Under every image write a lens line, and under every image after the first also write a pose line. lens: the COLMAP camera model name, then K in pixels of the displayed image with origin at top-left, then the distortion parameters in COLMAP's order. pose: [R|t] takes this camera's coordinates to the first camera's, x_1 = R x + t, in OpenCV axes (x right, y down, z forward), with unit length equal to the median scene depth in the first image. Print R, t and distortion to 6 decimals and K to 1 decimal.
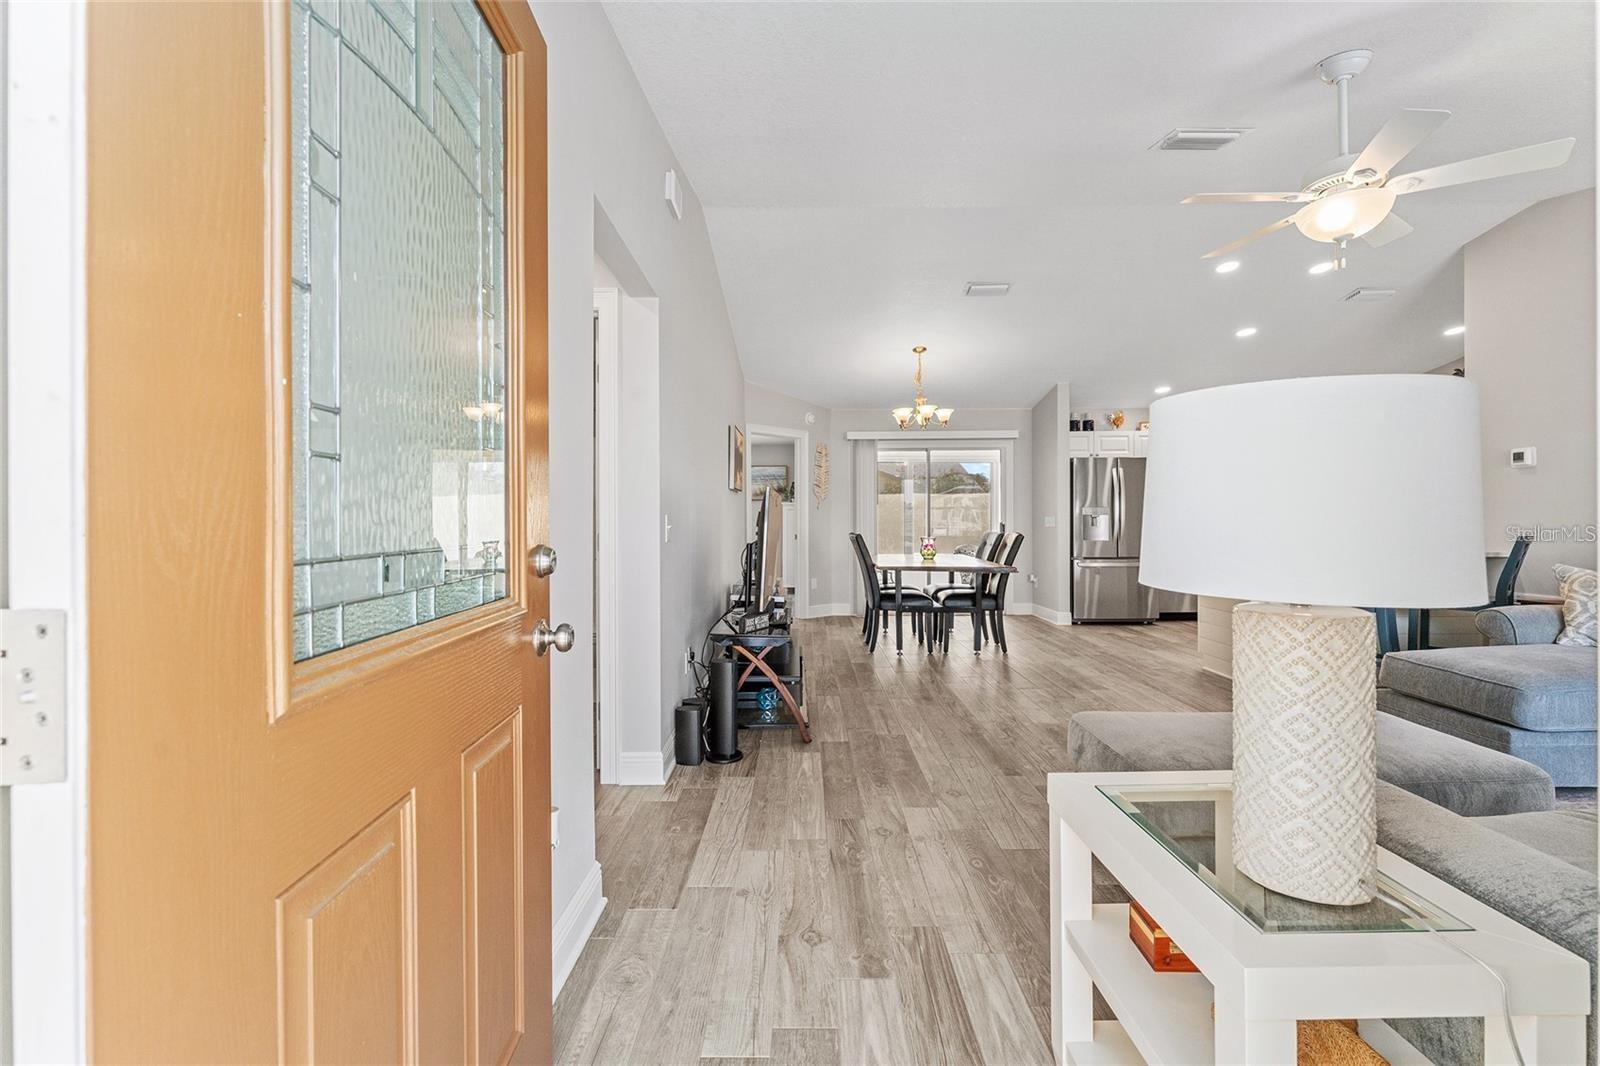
lens RADIAL K [[685.9, 0, 799.1], [0, 685.9, 520.4], [0, 0, 1]] dist [-0.002441, 0.000668]
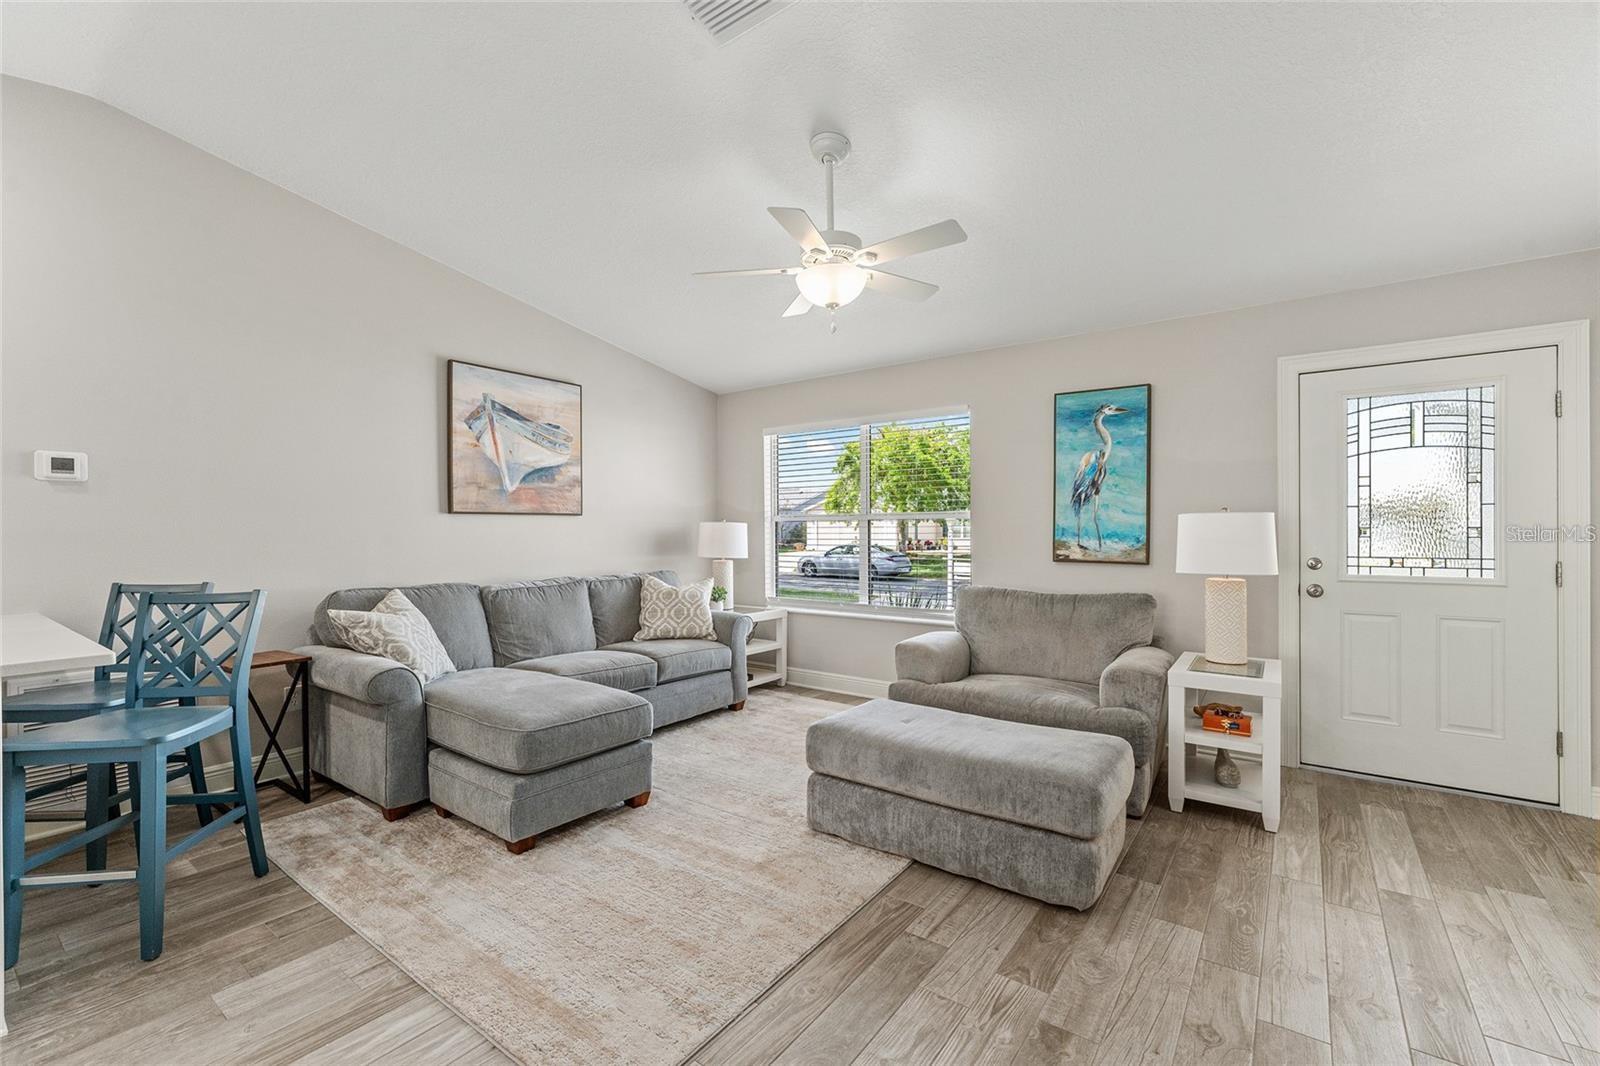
lens RADIAL K [[685.9, 0, 798.7], [0, 685.9, 525.1], [0, 0, 1]] dist [-0.002441, 0.000668]
pose [[-0.810092, 0.013049, 0.586157, 0.084896], [0.007187, 0.999898, -0.012328, -0.018082], [-0.586258, -0.005774, -0.810103, 0.889278]]
